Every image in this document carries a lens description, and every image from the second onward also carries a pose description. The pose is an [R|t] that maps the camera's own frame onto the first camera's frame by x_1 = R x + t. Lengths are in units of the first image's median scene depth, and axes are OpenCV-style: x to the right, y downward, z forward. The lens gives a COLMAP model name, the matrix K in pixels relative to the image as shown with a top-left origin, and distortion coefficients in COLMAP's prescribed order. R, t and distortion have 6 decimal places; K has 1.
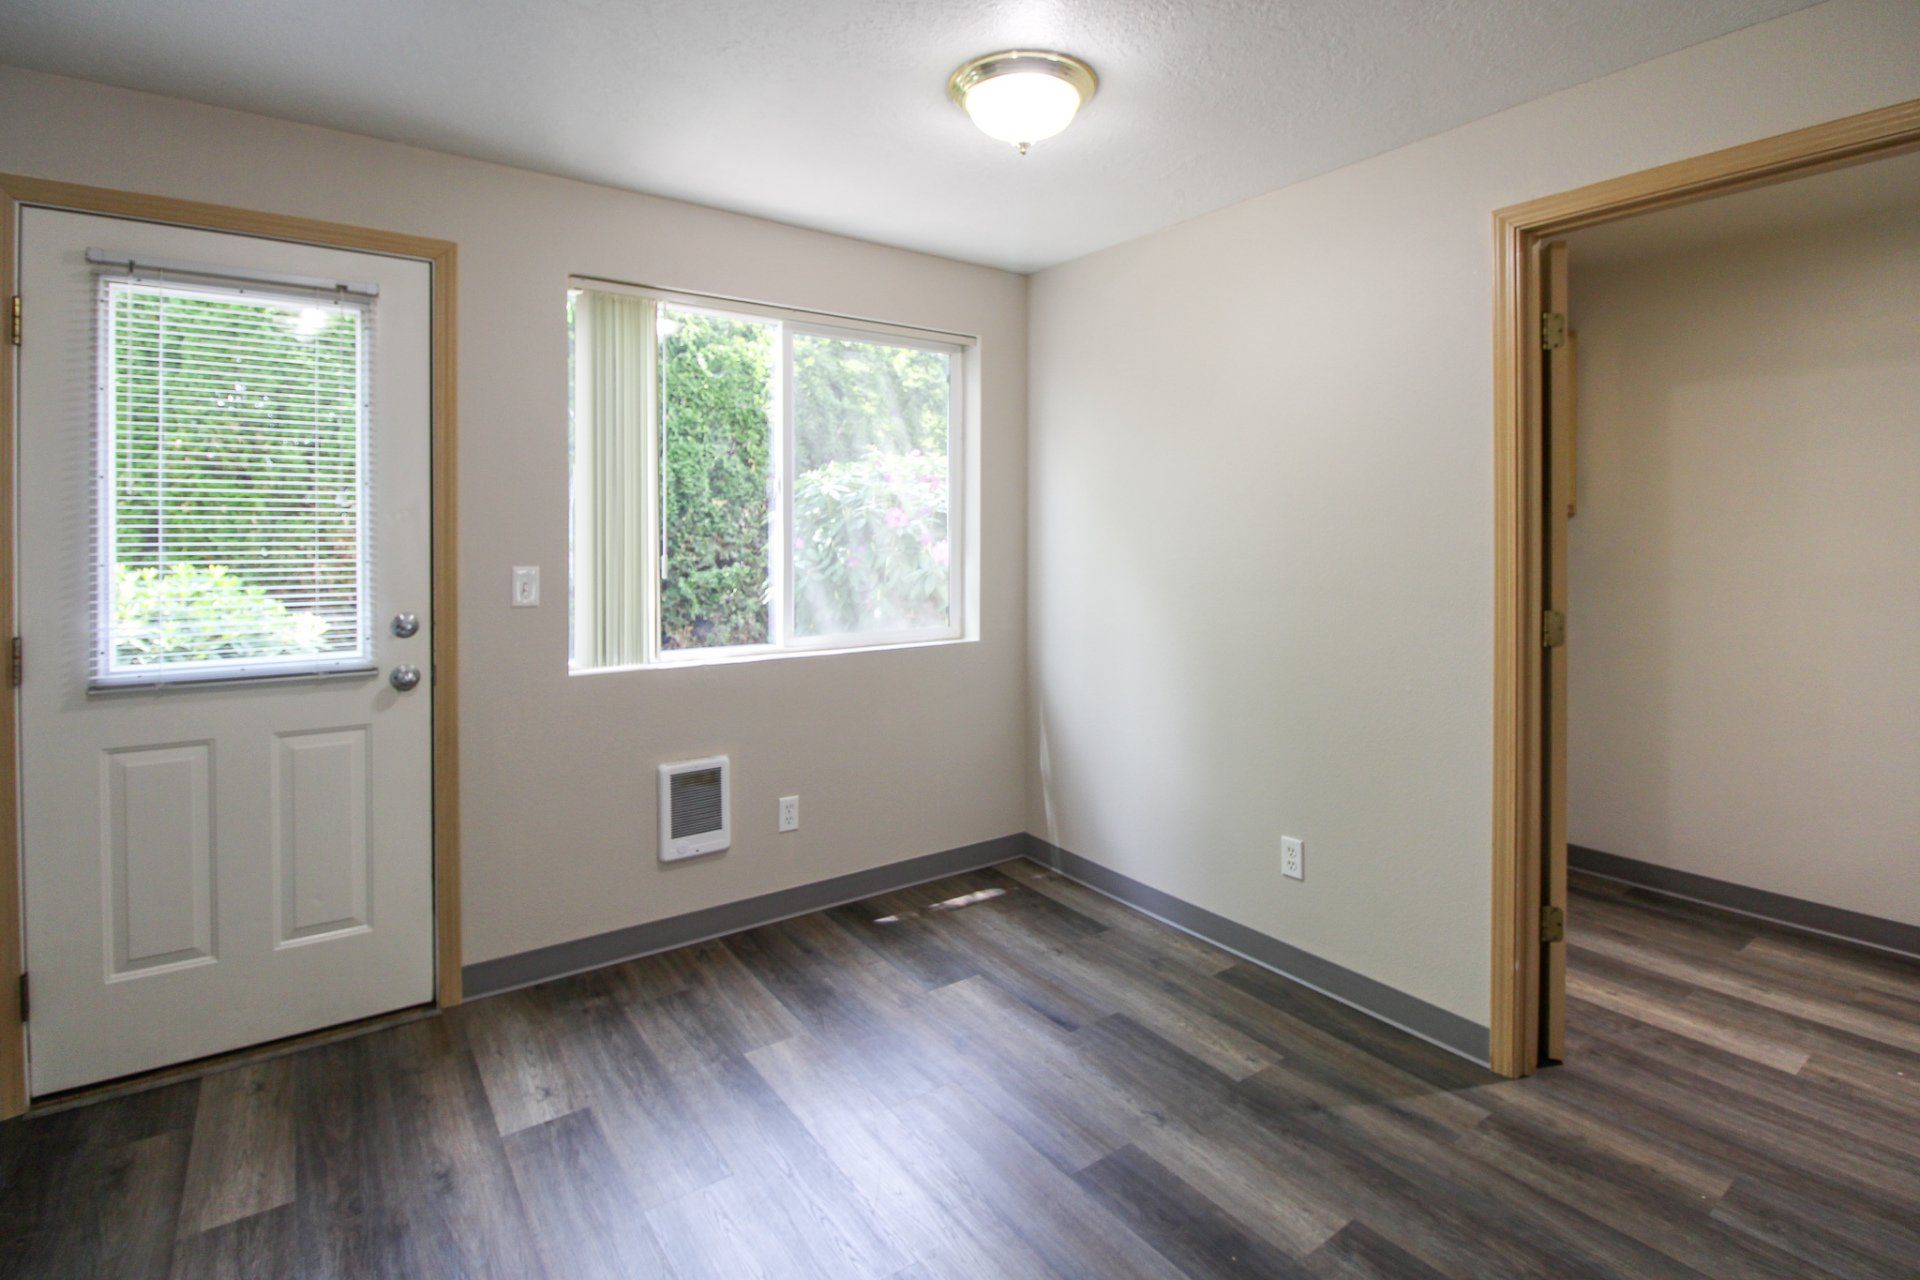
lens RADIAL K [[921.5, 0, 976.8], [0, 921.5, 538.7], [0, 0, 1]] dist [0.000635, -0.010614]
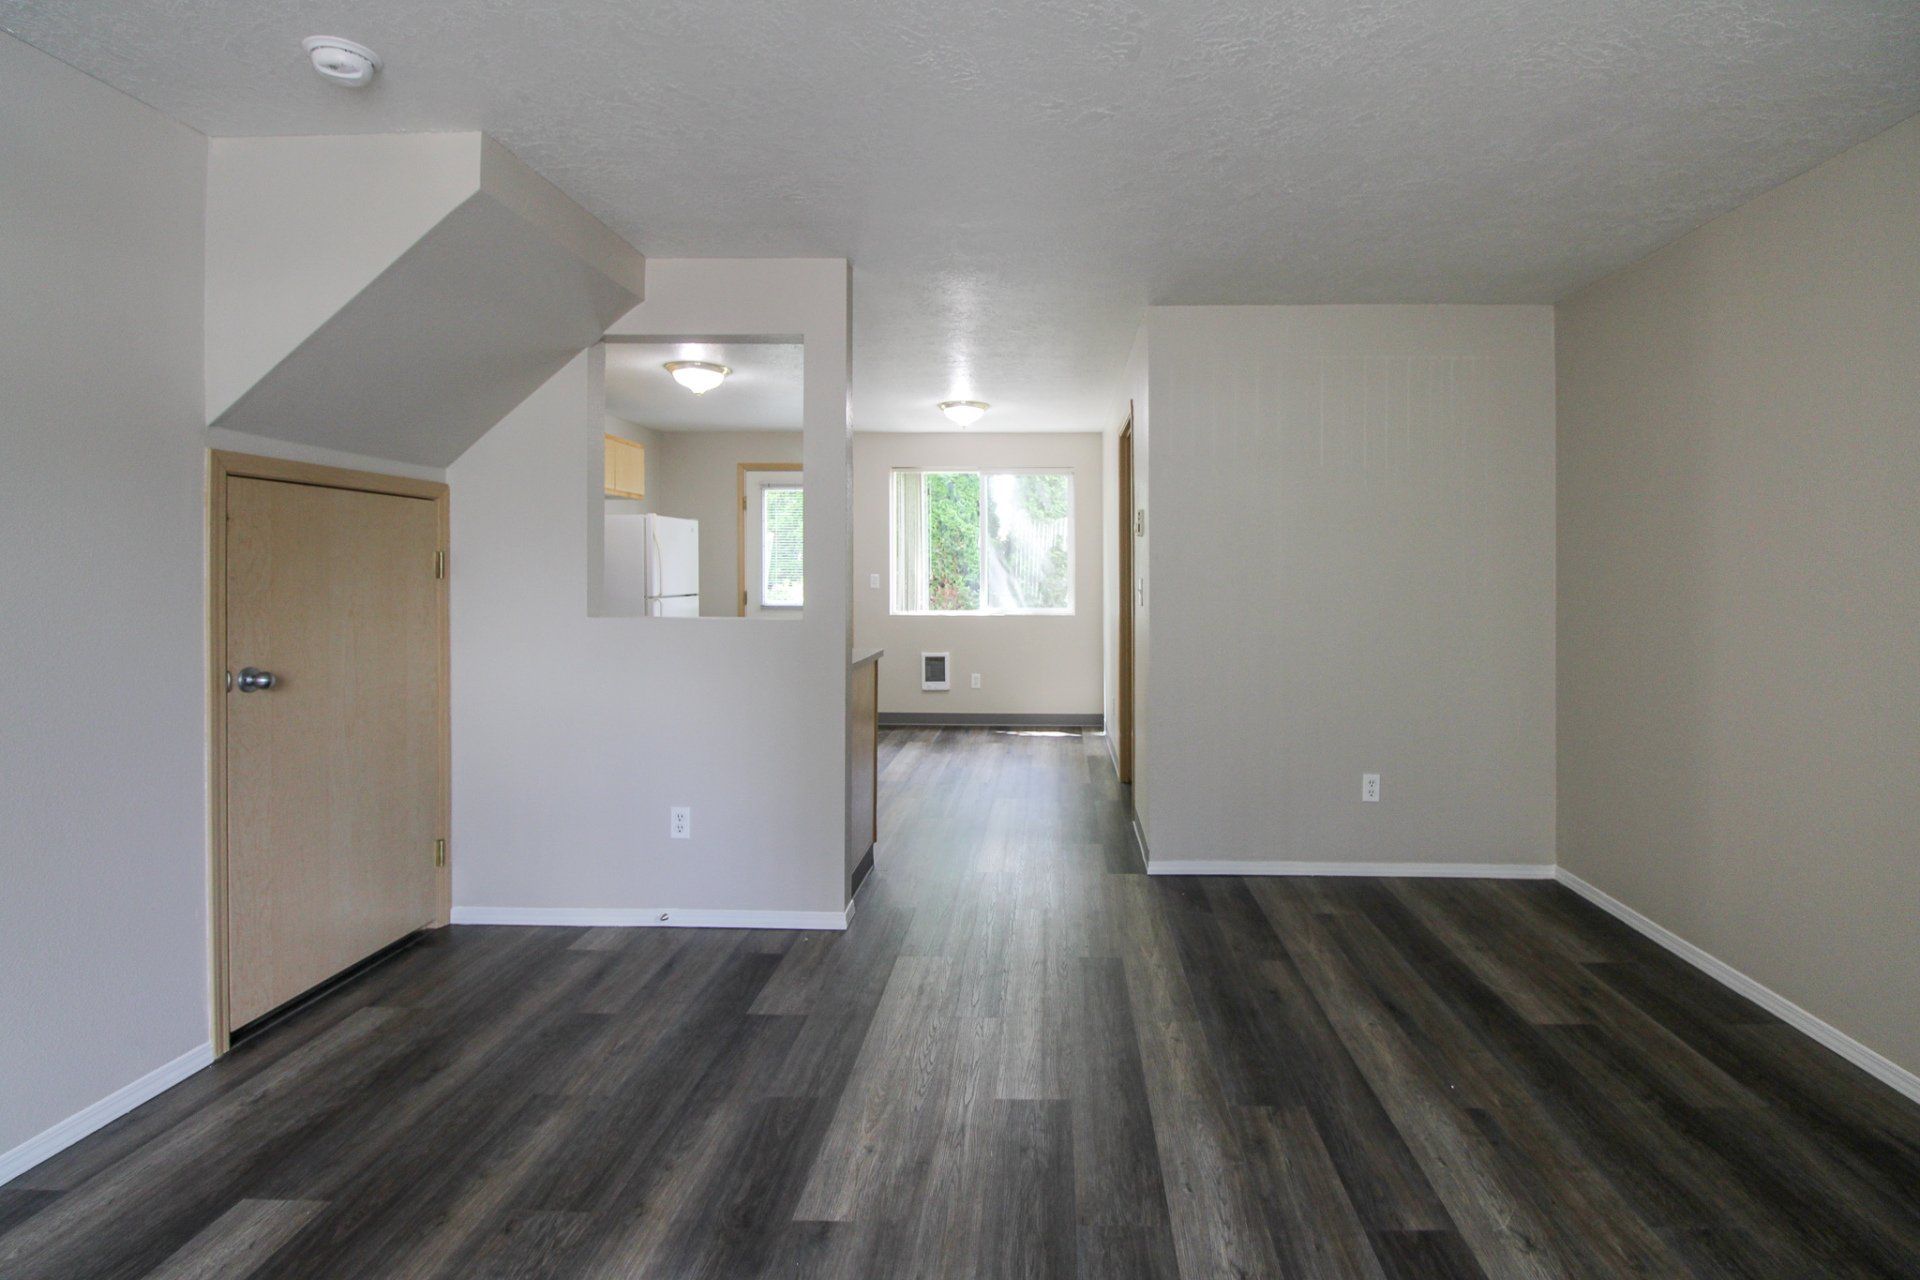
lens RADIAL K [[931.0, 0, 1028.0], [0, 931.0, 571.6], [0, 0, 1]] dist [0.002167, -0.014865]
pose [[0.786605, -0.001737, -0.617453, 1.710236], [-0.002868, 0.999975, -0.006467, 0.041868], [0.617449, 0.006858, 0.786581, -0.985918]]
